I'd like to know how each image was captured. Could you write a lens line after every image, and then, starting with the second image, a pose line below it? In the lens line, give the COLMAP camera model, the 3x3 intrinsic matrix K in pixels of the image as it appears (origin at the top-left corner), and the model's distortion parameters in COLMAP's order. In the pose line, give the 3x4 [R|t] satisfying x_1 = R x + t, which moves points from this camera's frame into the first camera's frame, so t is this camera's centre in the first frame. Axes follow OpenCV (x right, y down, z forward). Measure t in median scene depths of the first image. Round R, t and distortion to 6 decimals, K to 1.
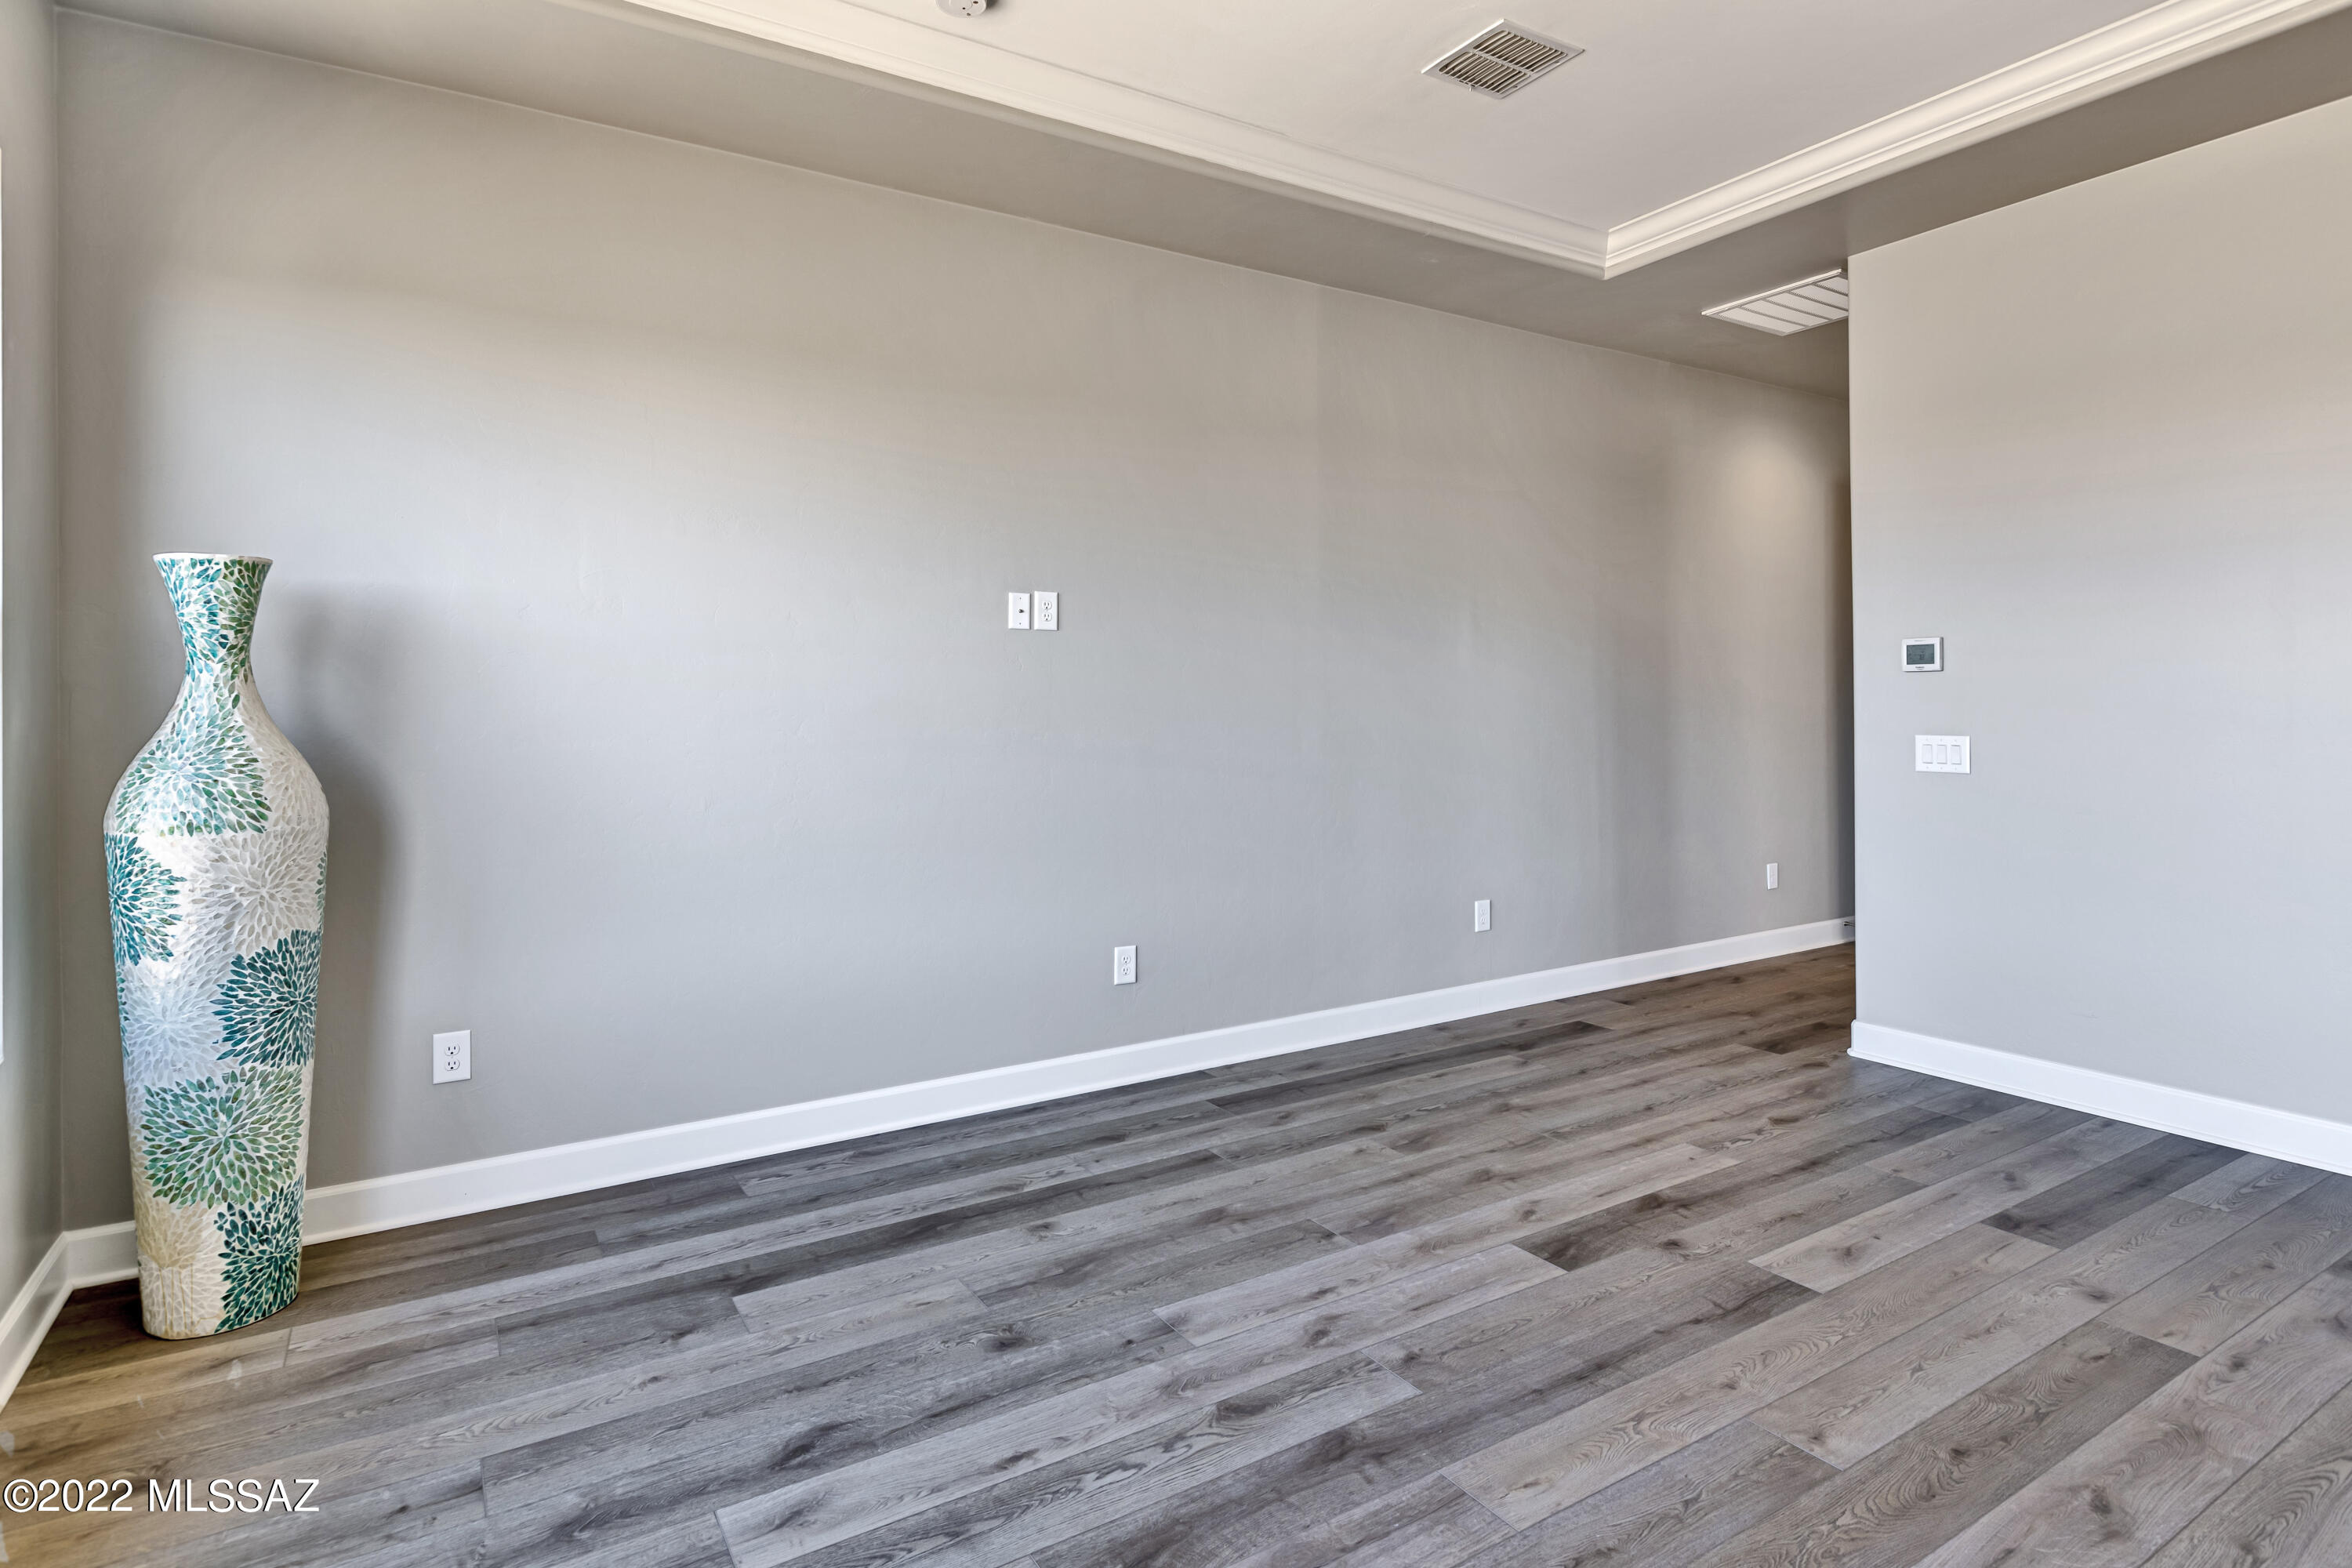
lens RADIAL K [[1219.6, 0, 1159.8], [0, 1219.6, 708.0], [0, 0, 1]] dist [-0.000129, -0.000793]
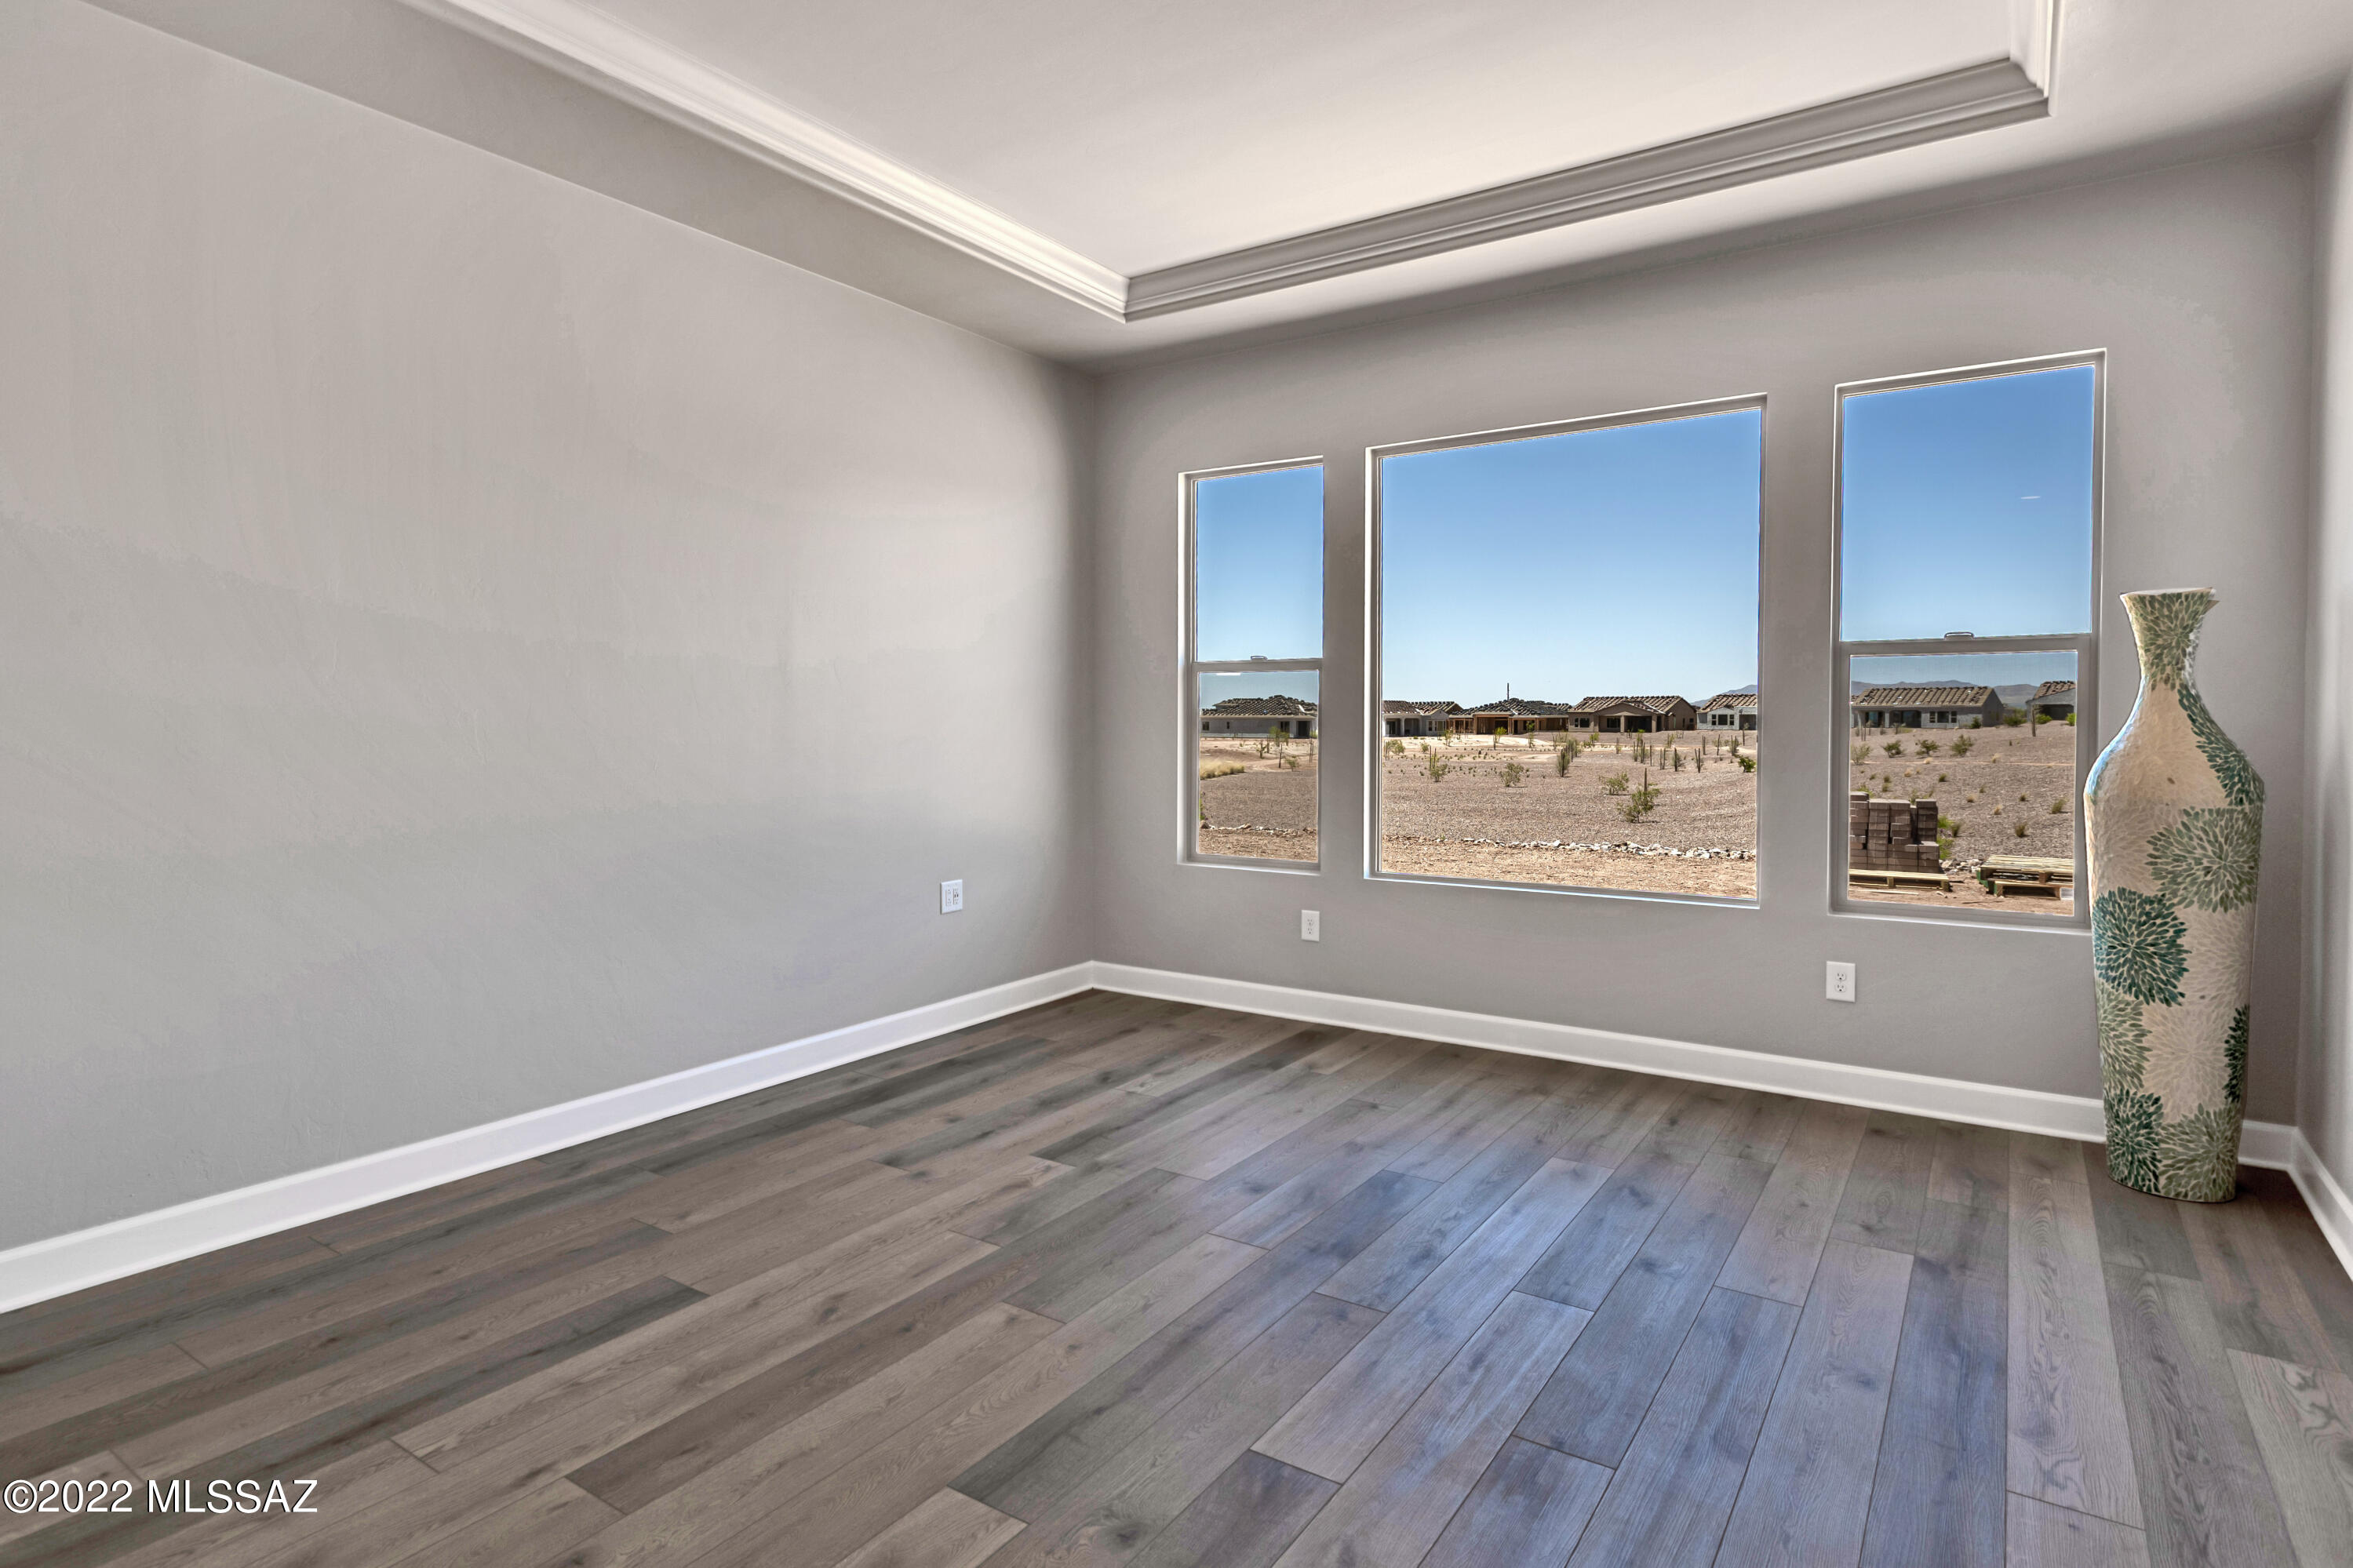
lens RADIAL K [[1252.4, 0, 1120.4], [0, 1252.4, 739.5], [0, 0, 1]] dist [0.000396, -0.000357]
pose [[-0.916425, 0.016639, -0.399861, 0.677682], [0.008022, 0.999698, 0.023214, -0.008461], [0.400127, 0.018066, -0.916282, 1.587558]]
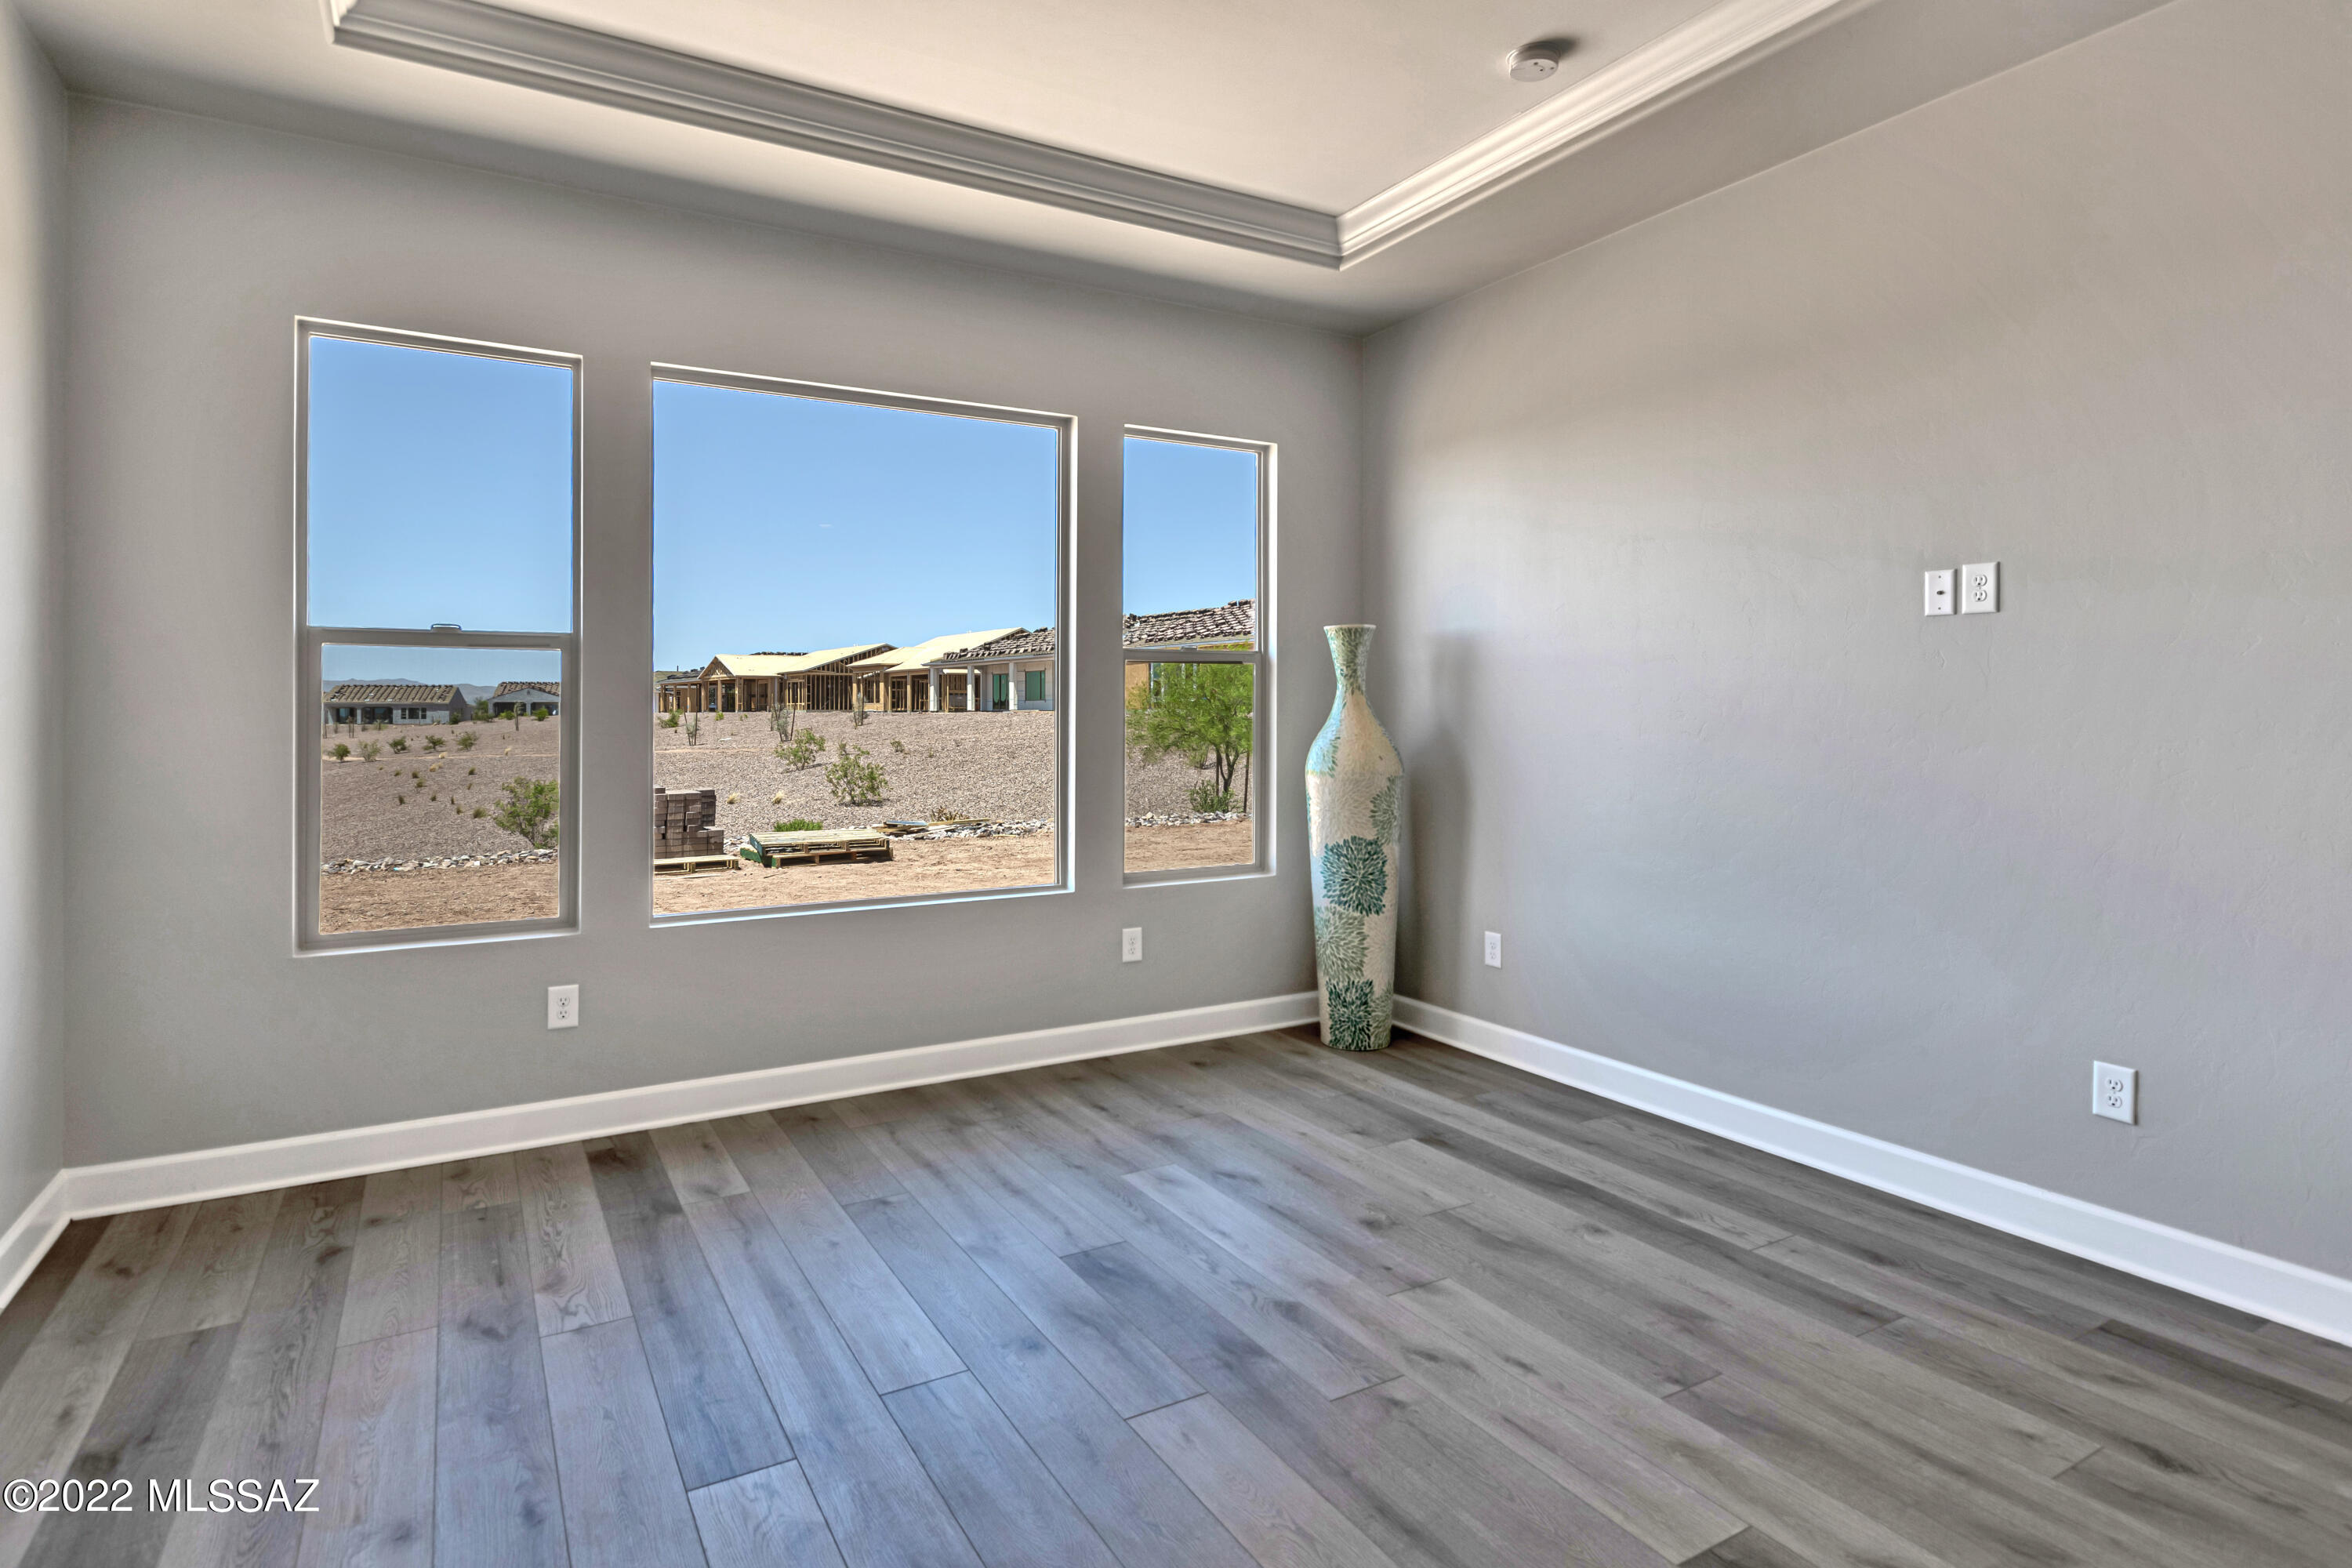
lens RADIAL K [[1219.6, 0, 1159.8], [0, 1219.6, 708.0], [0, 0, 1]] dist [-0.000129, -0.000793]
pose [[-0.027246, 0.005664, -0.999613, 0.947165], [-0.000344, 0.999984, 0.005676, -0.010983], [0.999629, 0.000498, -0.027244, 0.688936]]
